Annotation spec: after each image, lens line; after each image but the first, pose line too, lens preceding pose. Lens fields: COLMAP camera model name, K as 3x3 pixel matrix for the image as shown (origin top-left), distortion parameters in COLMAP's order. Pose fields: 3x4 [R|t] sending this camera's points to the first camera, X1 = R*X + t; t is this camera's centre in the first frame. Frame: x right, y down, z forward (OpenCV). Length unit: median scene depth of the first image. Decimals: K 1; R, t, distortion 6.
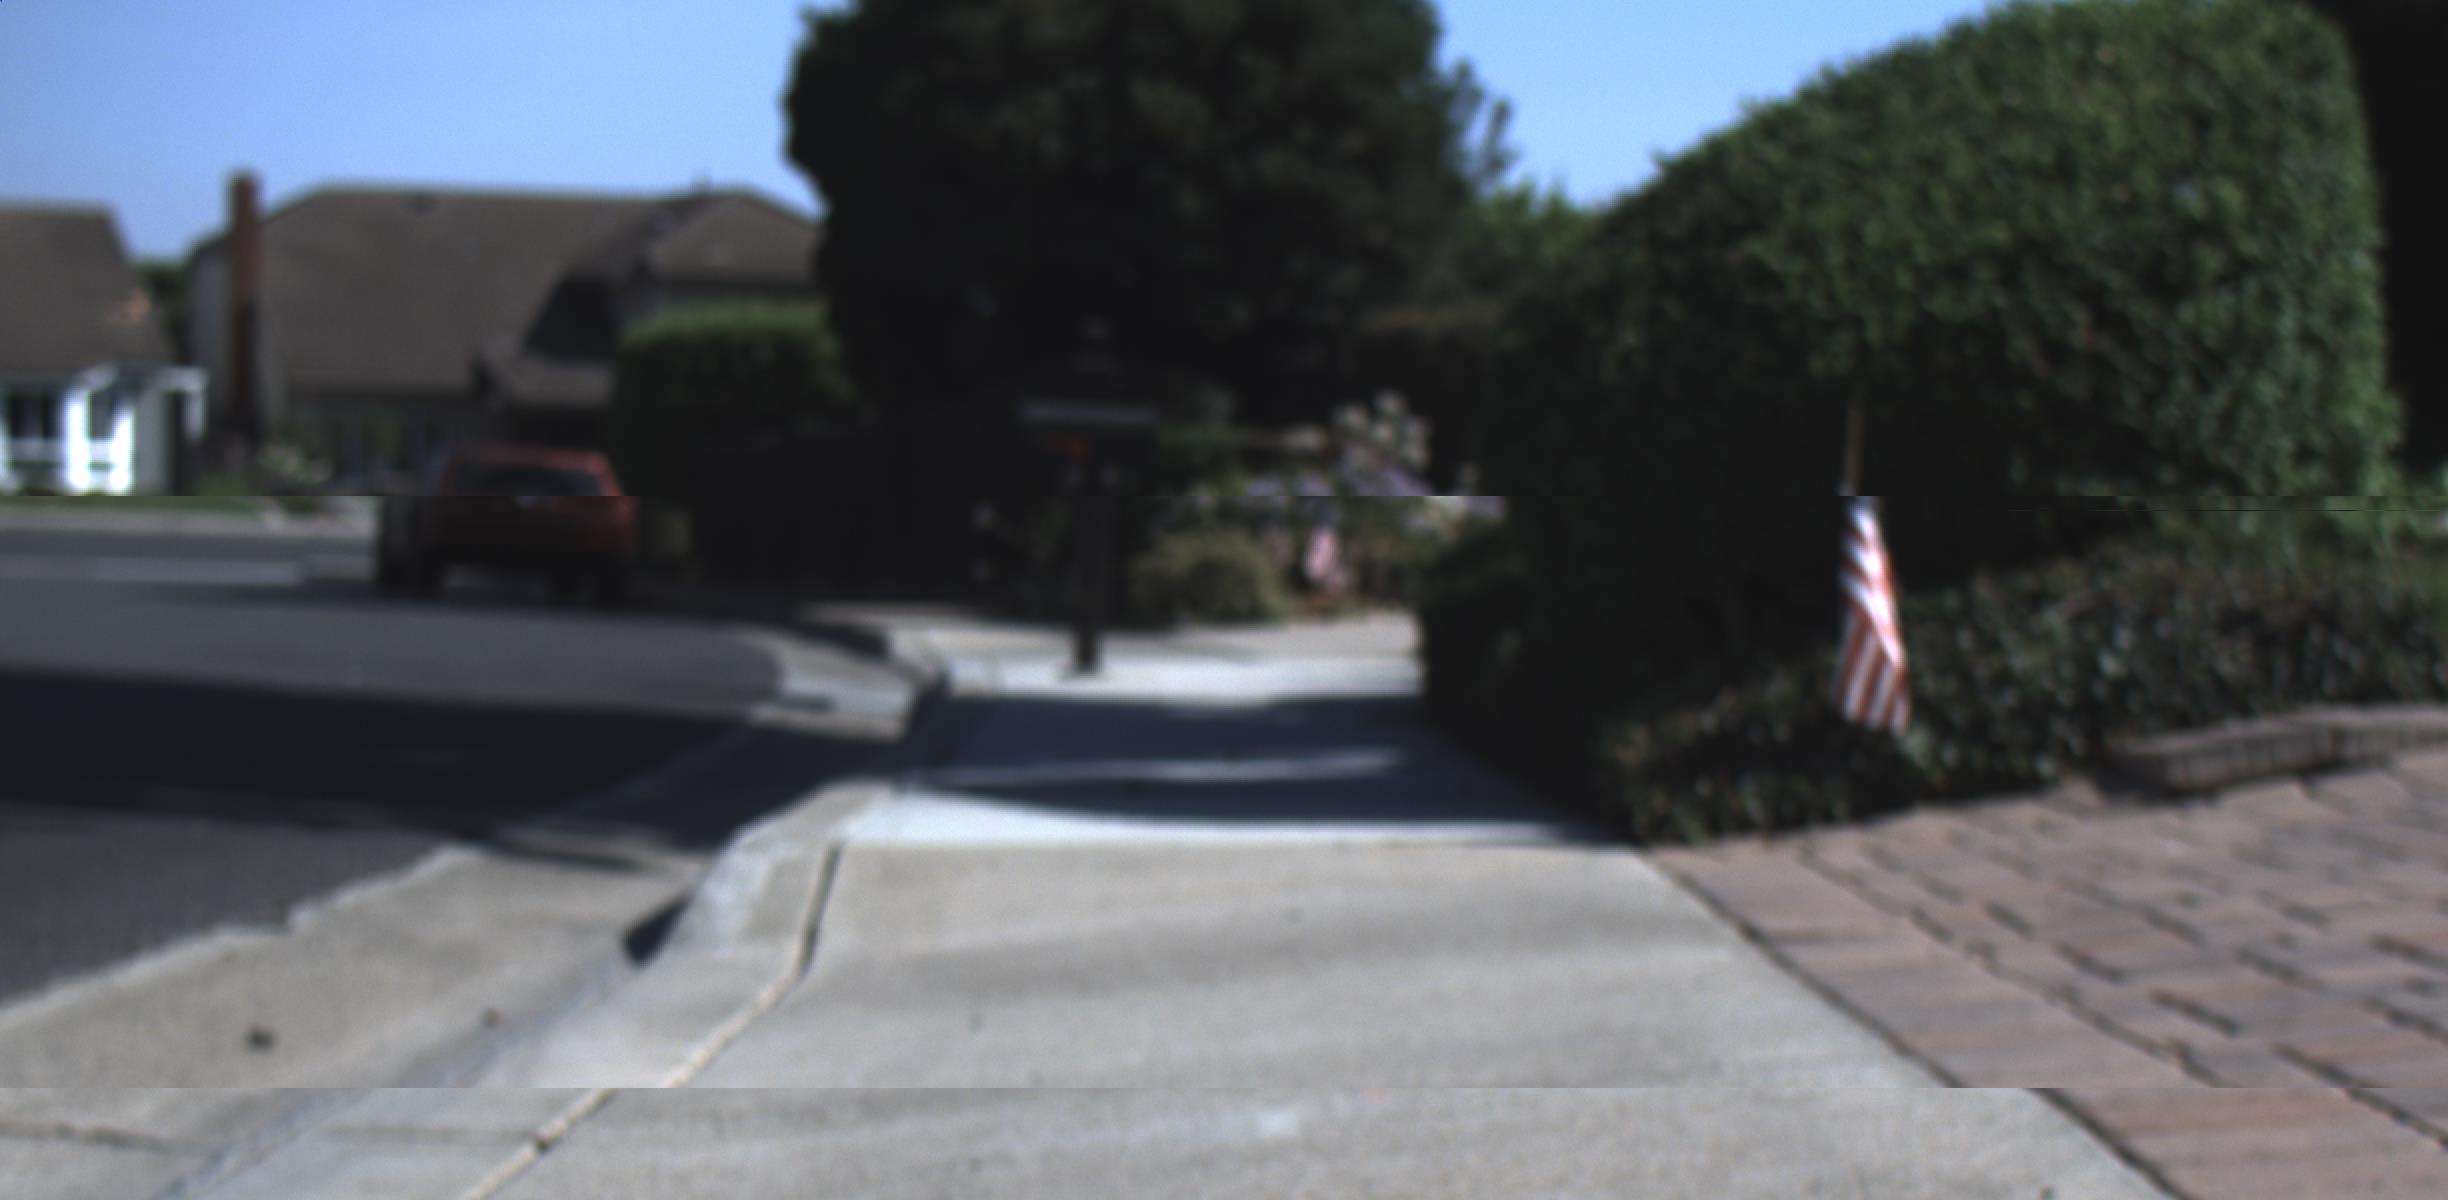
lens RADIAL K [[4958.6, 0, 1225.7], [0, 4958.6, 611.0], [0, 0, 1]] dist [0.022941, 0.000000]
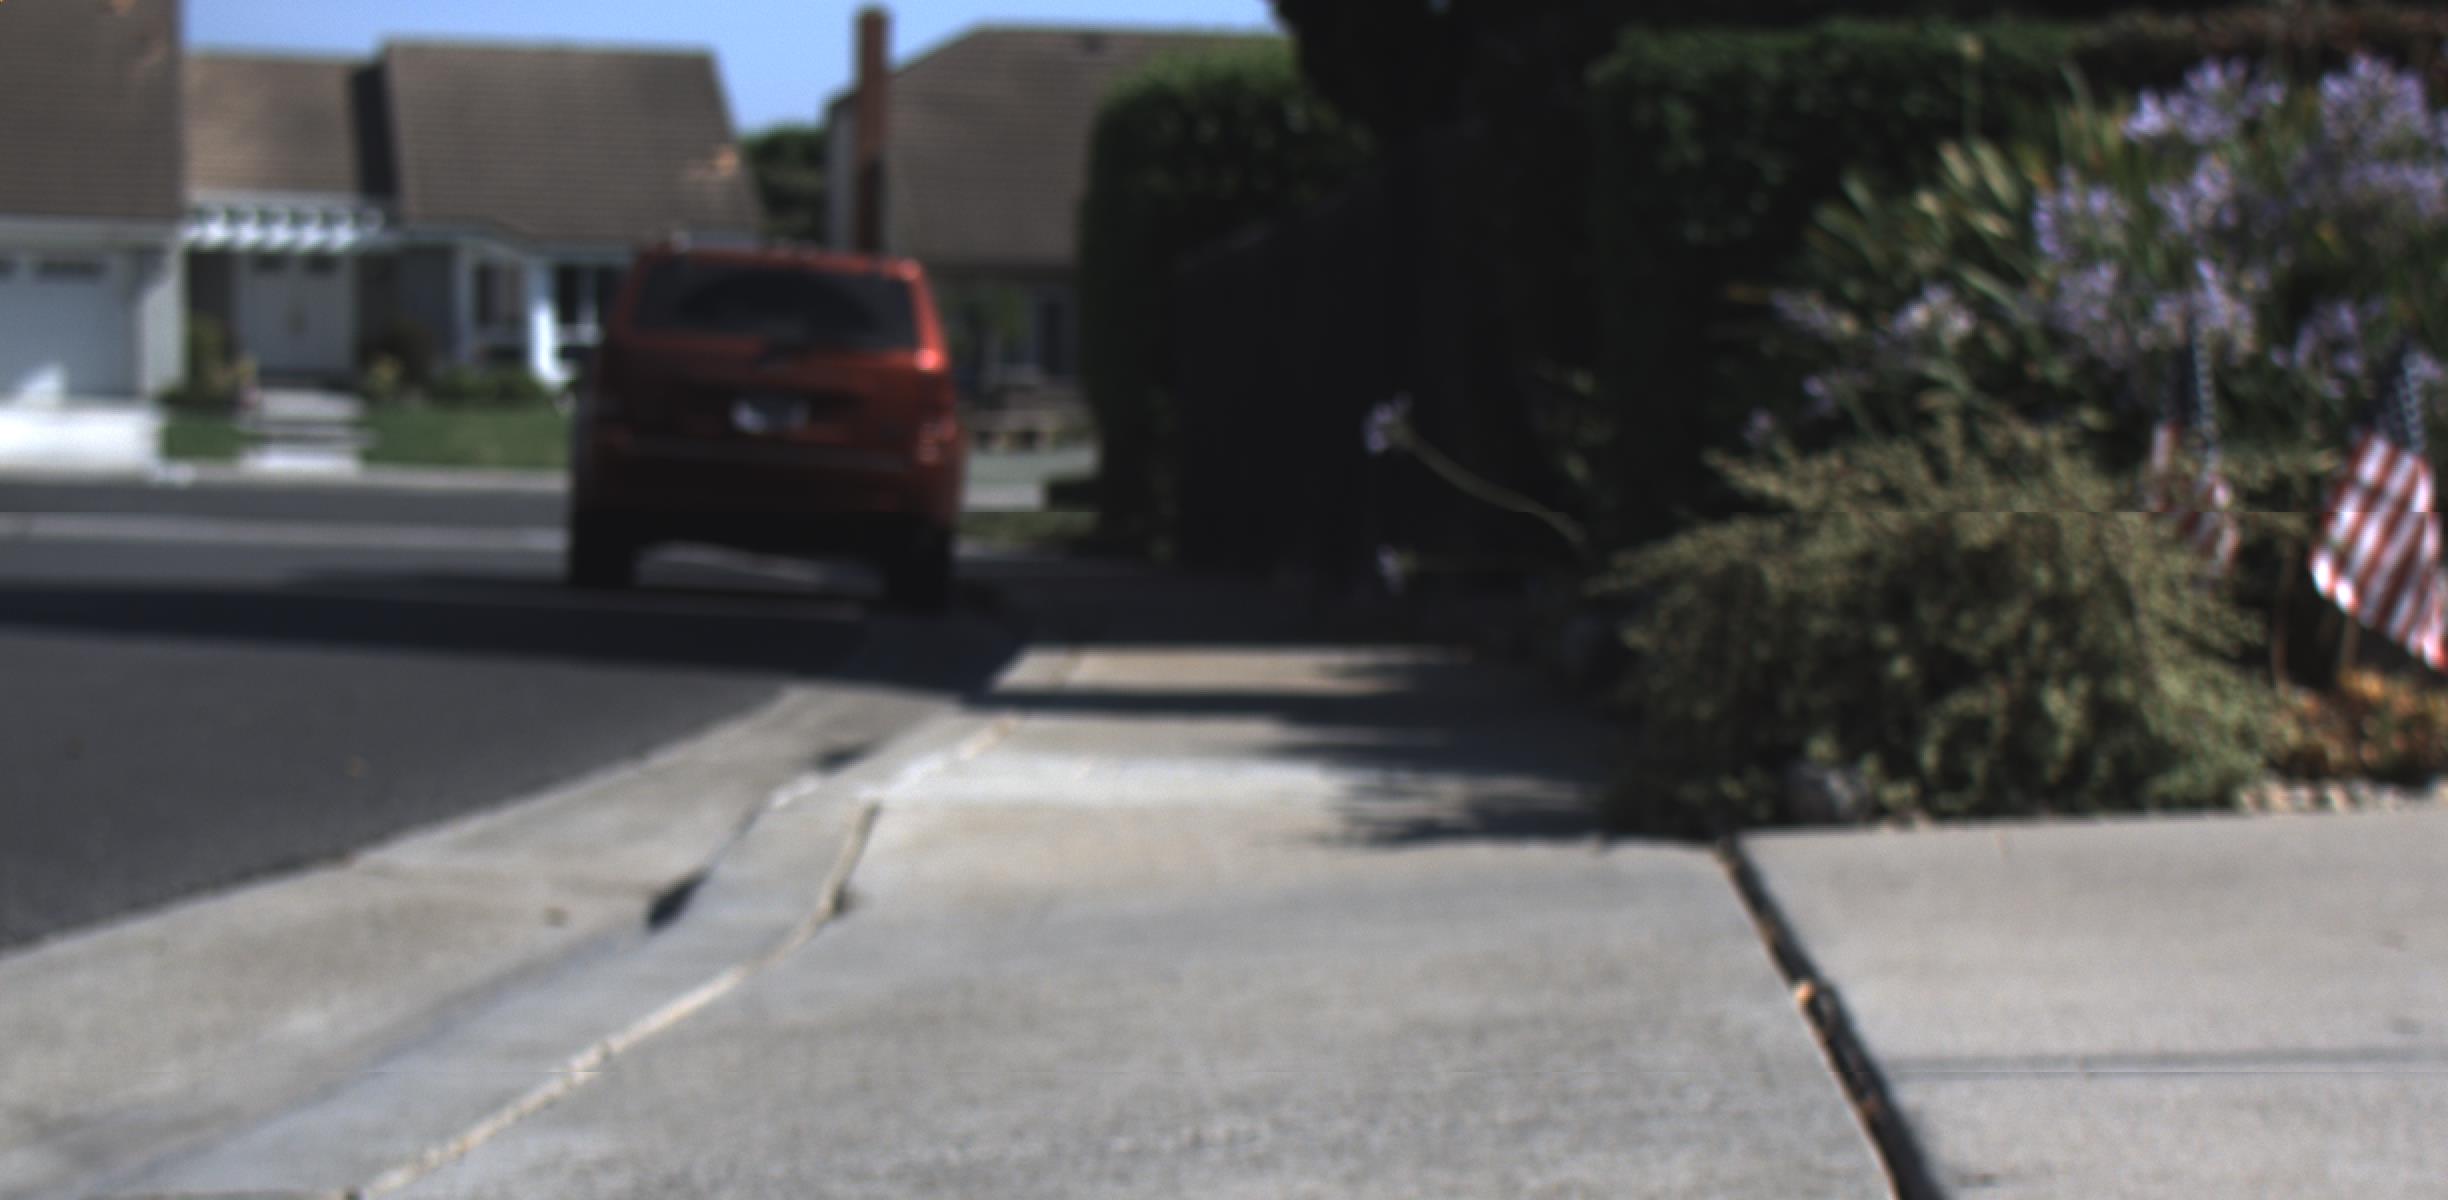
lens RADIAL K [[5003.9, 0, 1145.2], [0, 5003.9, 622.6], [0, 0, 1]] dist [0.020051, 0.000000]
pose [[0.982793, 0.002992, -0.184684, 0.000615], [0.000378, 0.999834, 0.018205, -0.000675], [0.184708, -0.017961, 0.982629, 0.192571]]
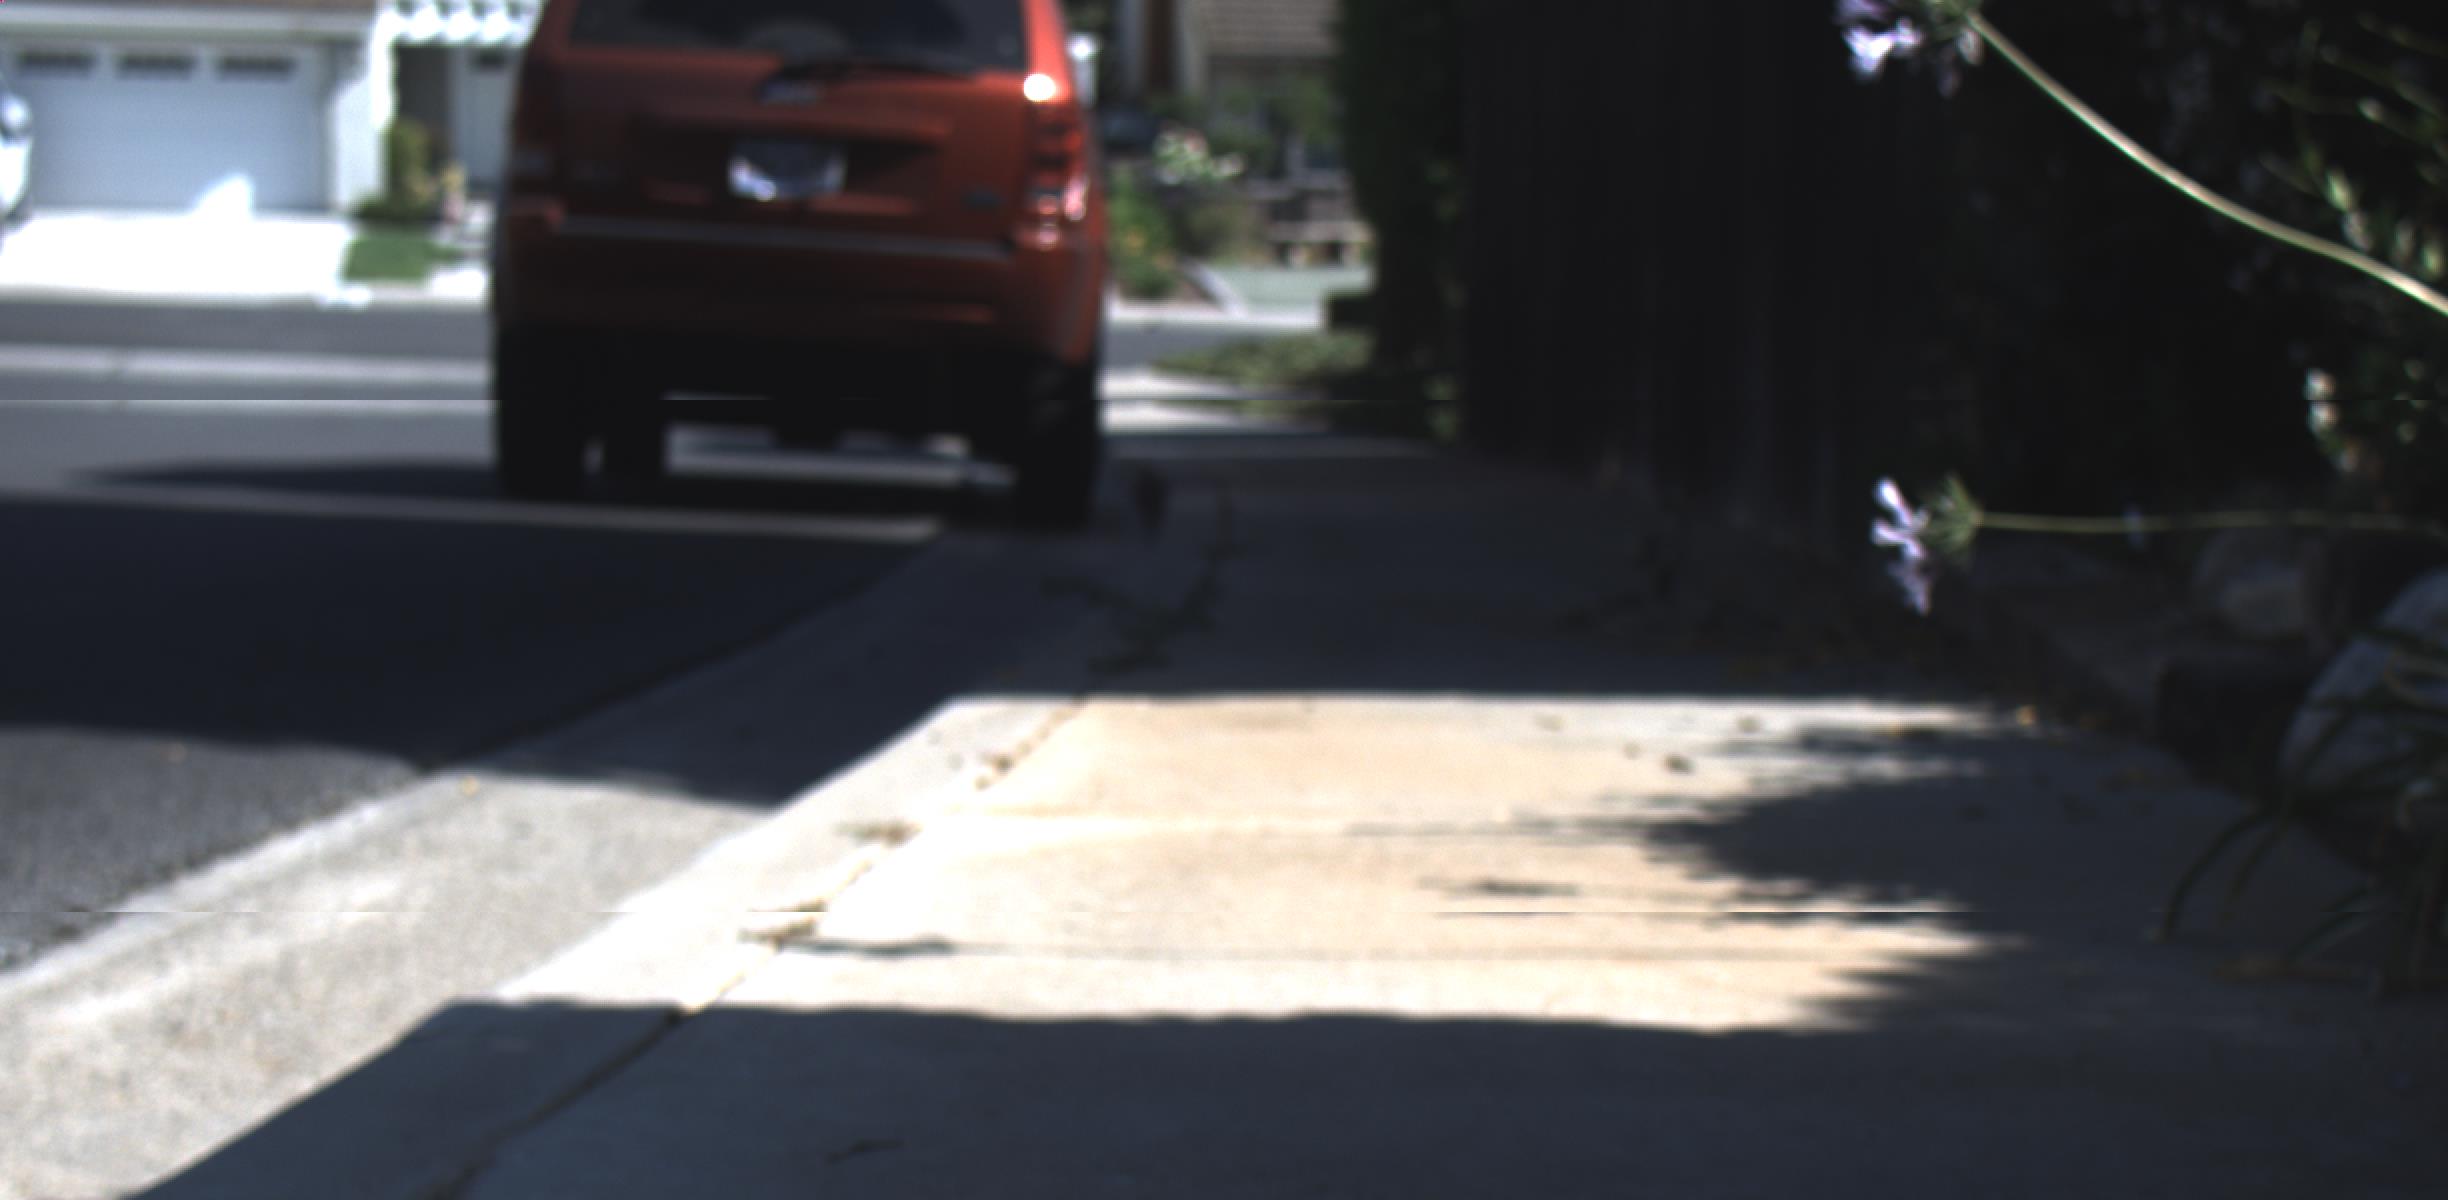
lens RADIAL K [[5003.9, 0, 1237.5], [0, 5003.9, 615.8], [0, 0, 1]] dist [0.020051, 0.000000]
pose [[0.972163, 0.007451, -0.234186, -0.012192], [0.004890, 0.998631, 0.052073, -0.001030], [0.234254, -0.051769, 0.970796, 0.277302]]
